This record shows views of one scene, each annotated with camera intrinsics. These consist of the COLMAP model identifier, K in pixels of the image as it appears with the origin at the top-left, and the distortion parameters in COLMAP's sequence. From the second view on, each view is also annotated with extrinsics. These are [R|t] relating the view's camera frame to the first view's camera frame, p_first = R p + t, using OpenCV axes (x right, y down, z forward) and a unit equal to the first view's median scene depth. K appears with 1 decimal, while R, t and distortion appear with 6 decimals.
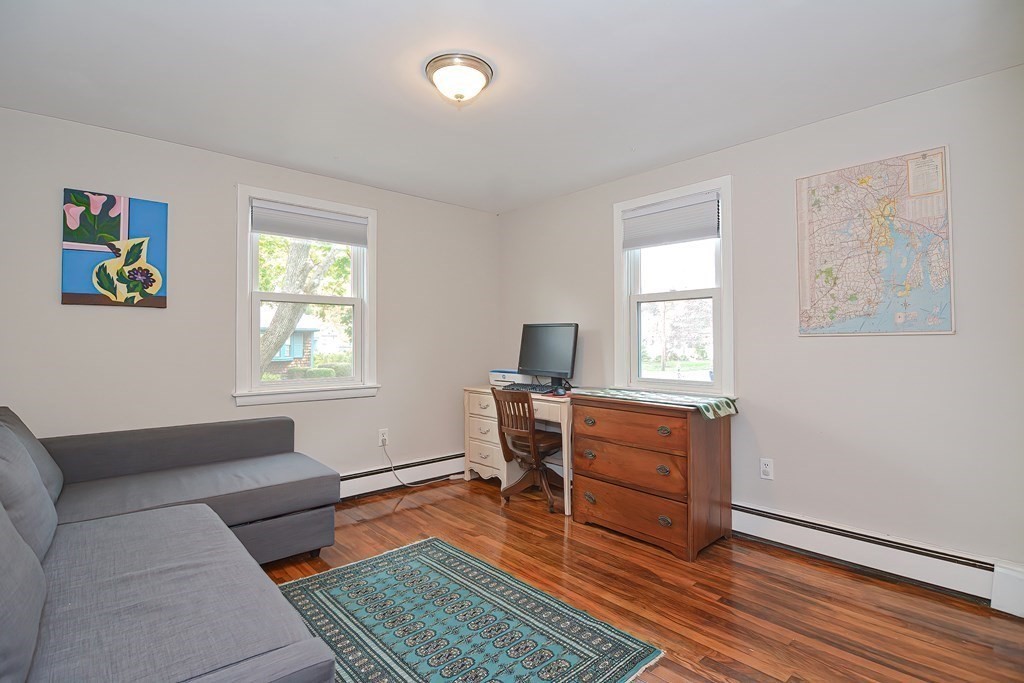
lens RADIAL K [[495.5, 0, 510.6], [0, 495.5, 339.1], [0, 0, 1]] dist [-0.009480, -0.008589]
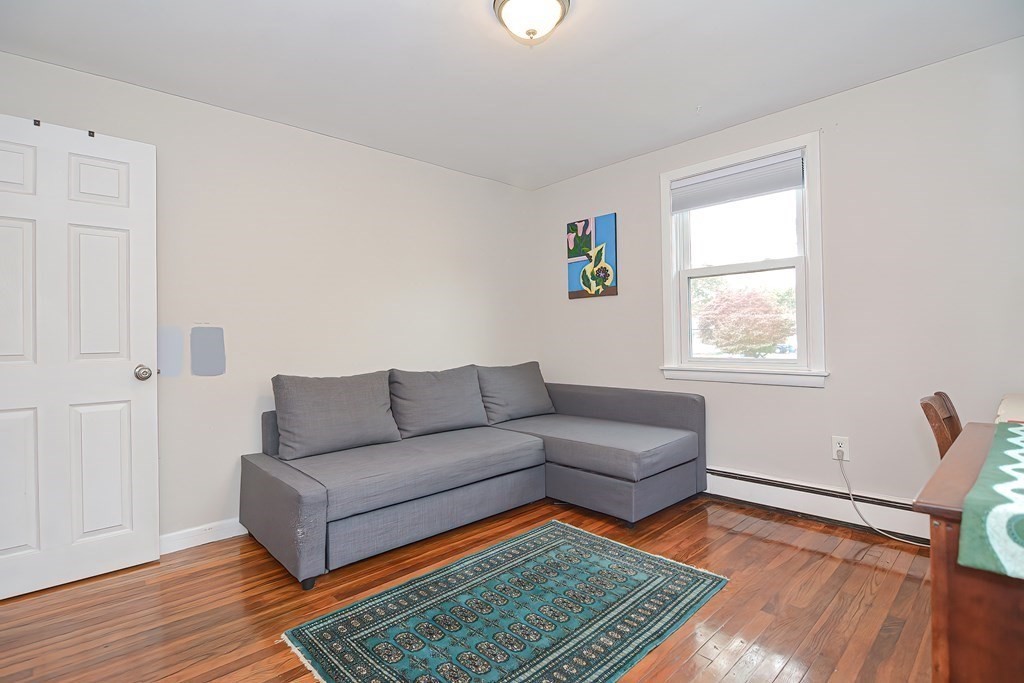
lens RADIAL K [[495.5, 0, 506.8], [0, 495.5, 337.1], [0, 0, 1]] dist [-0.009480, -0.008589]
pose [[0.015305, 0.001219, -0.999882, 0.609701], [0.025466, 0.999674, 0.001609, 0.038621], [0.999559, -0.025488, 0.015269, 0.727686]]
